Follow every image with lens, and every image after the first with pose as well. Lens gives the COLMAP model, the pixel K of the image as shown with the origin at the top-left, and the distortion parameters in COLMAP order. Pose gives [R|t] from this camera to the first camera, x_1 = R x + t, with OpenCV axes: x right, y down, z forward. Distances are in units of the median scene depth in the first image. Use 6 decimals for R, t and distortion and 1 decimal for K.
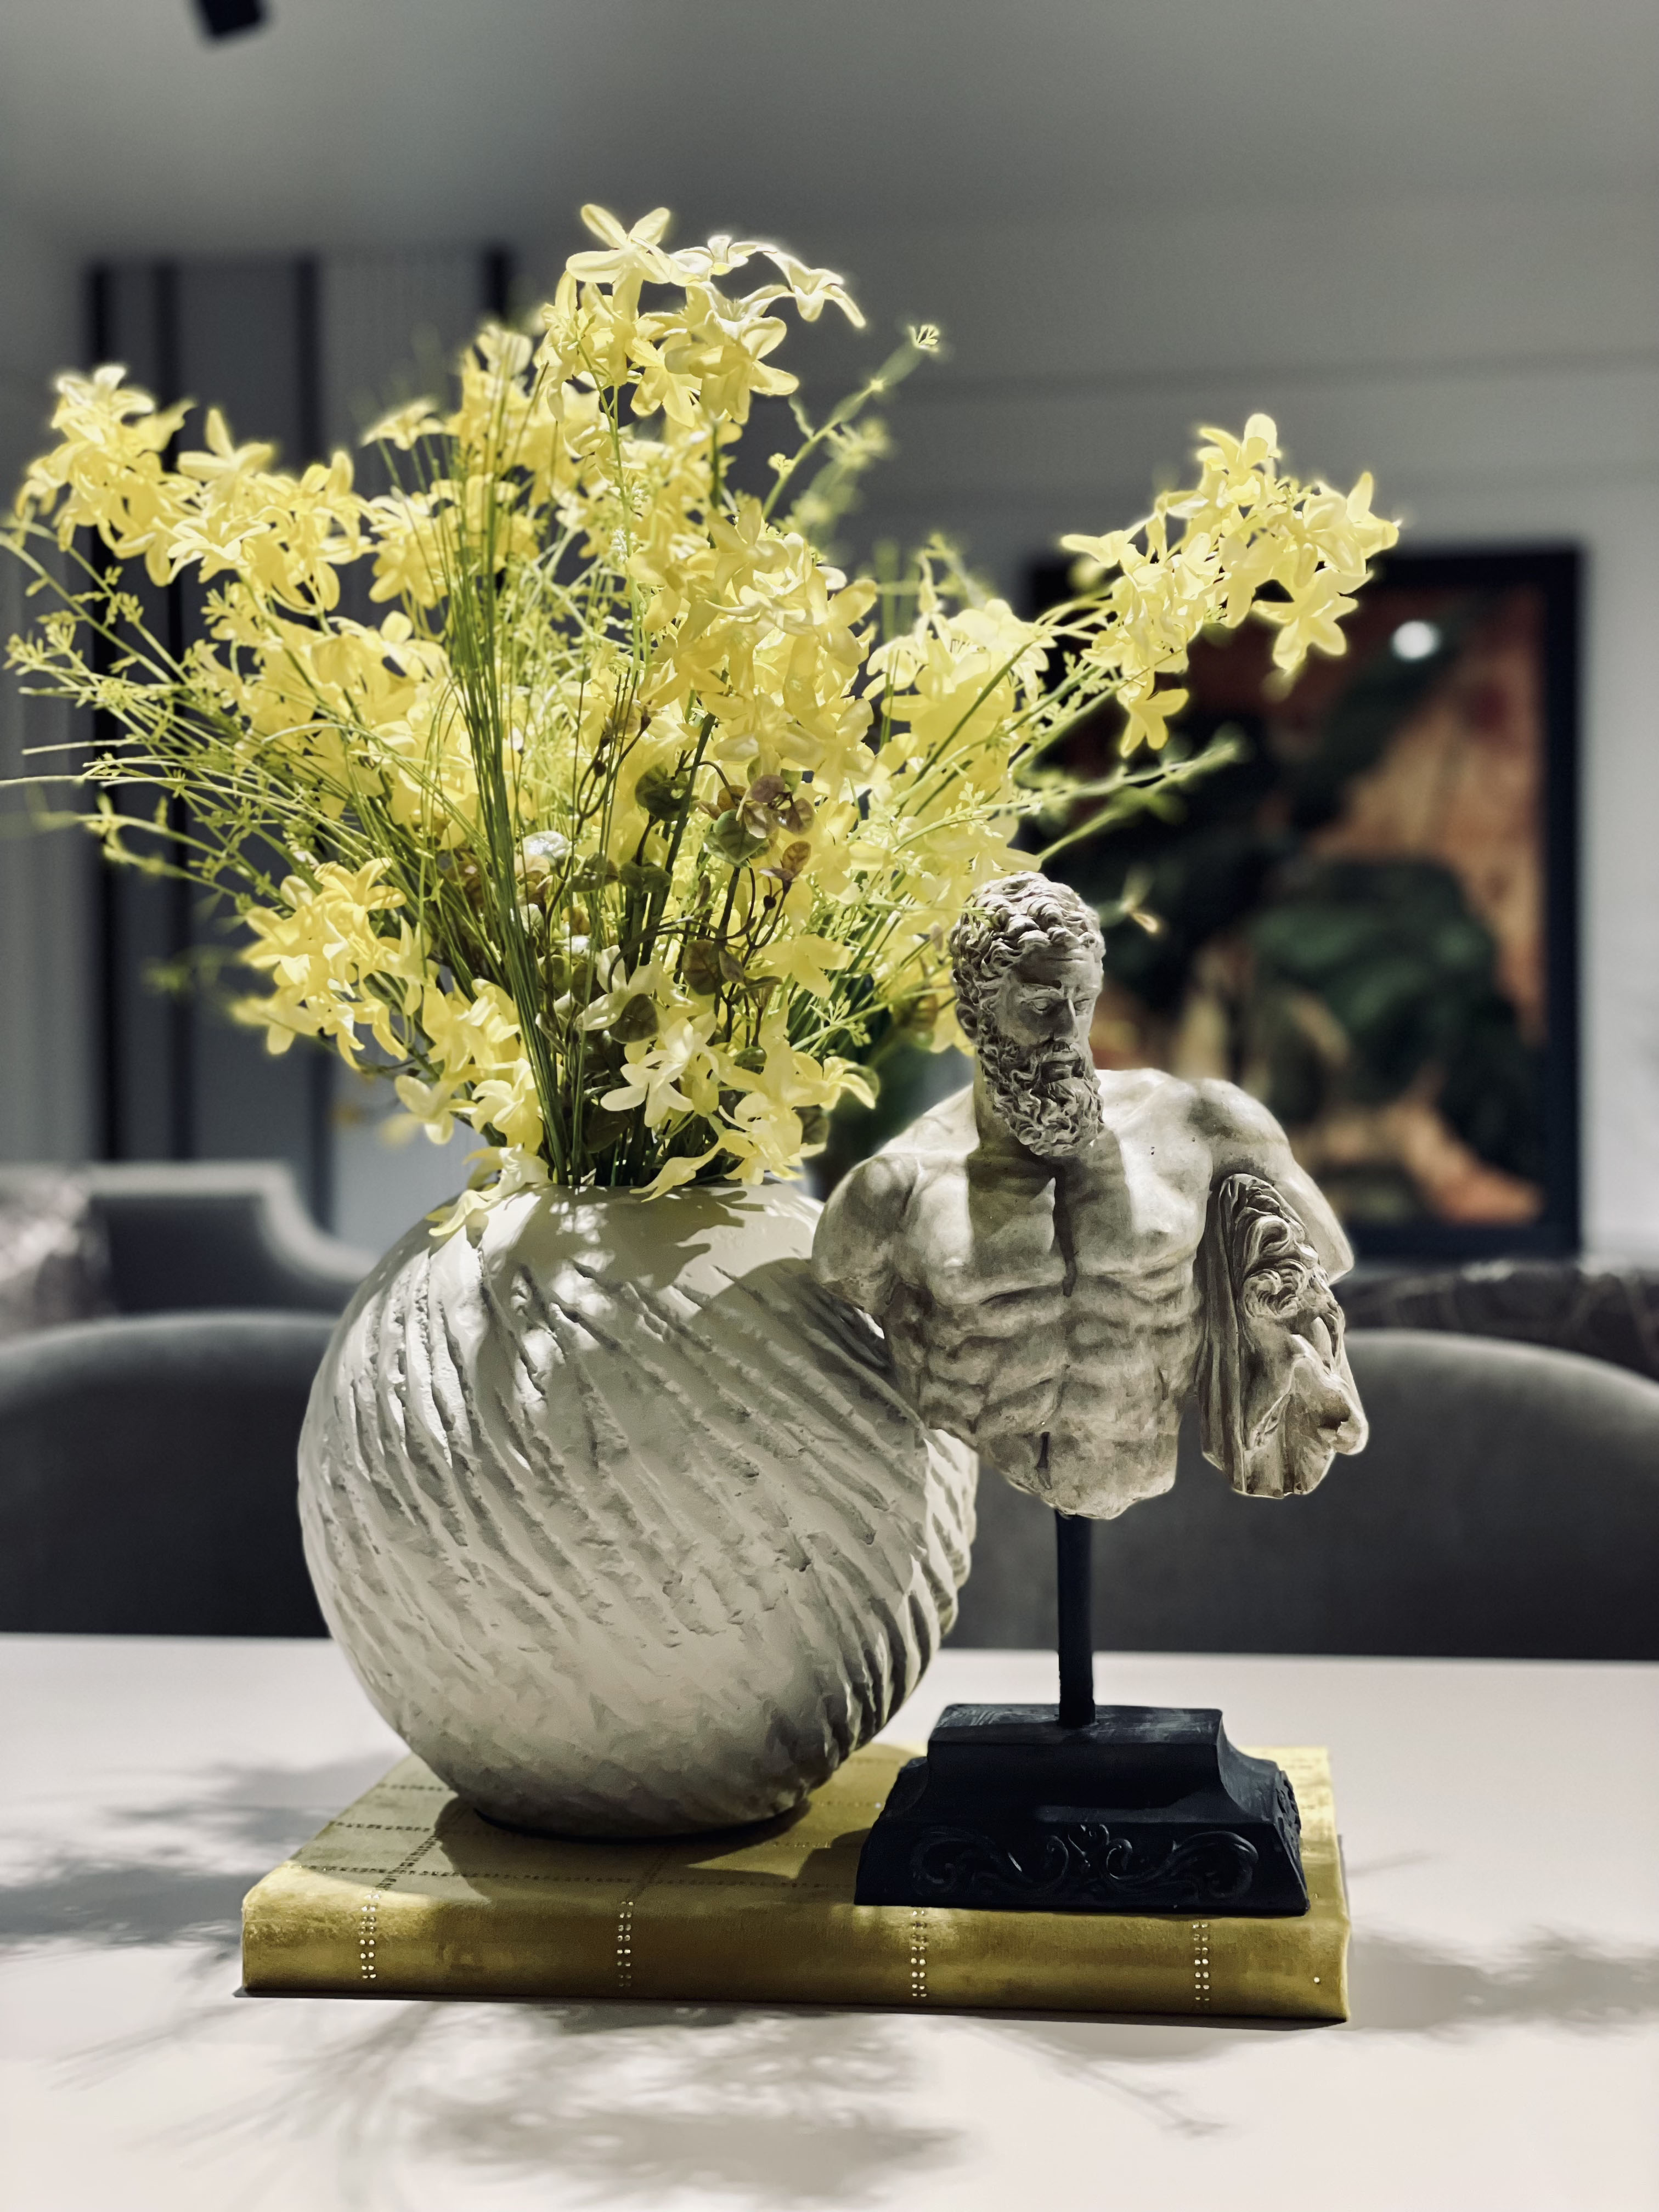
lens RADIAL K [[3237.1, 0, 829.5], [0, 3237.1, 1106.0], [0, 0, 1]] dist [0.014062, 0.894967]
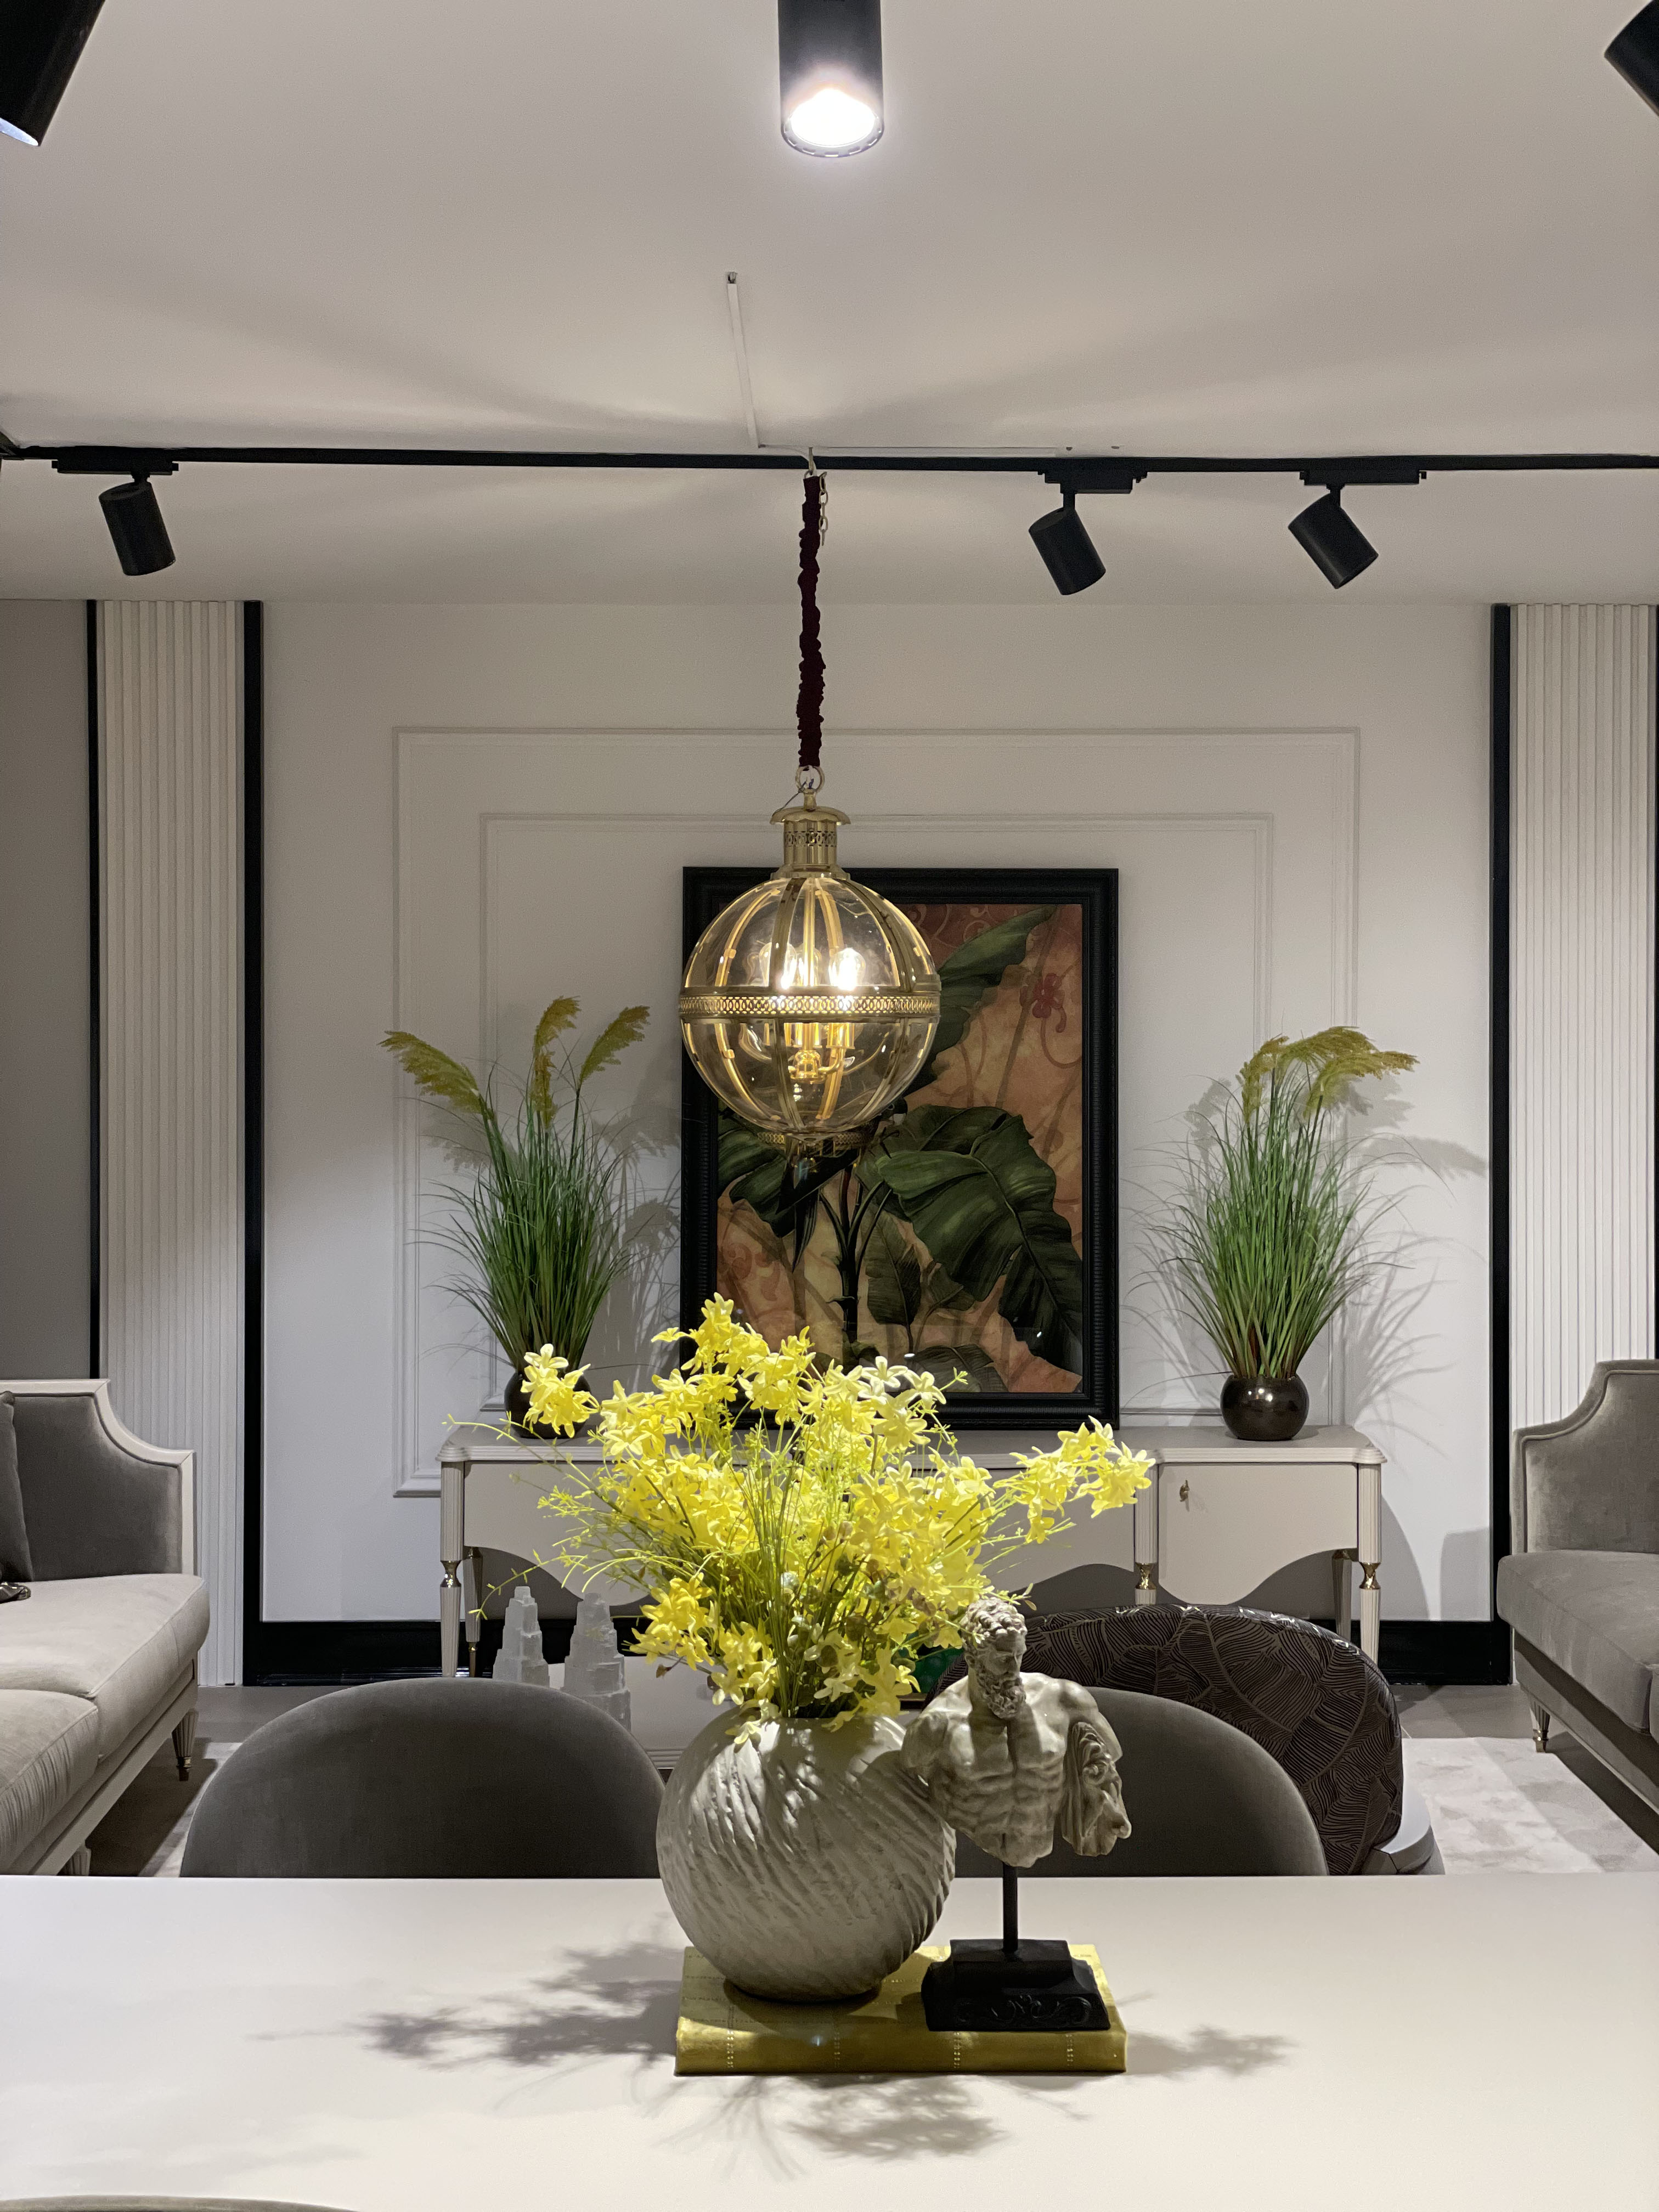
lens RADIAL K [[3237.1, 0, 829.5], [0, 3237.1, 1106.0], [0, 0, 1]] dist [0.014062, 0.894967]
pose [[0.988016, 0.008315, 0.154127, -0.440855], [-0.008026, 0.999965, -0.002494, -0.435975], [-0.154143, 0.001227, 0.988048, -1.390401]]
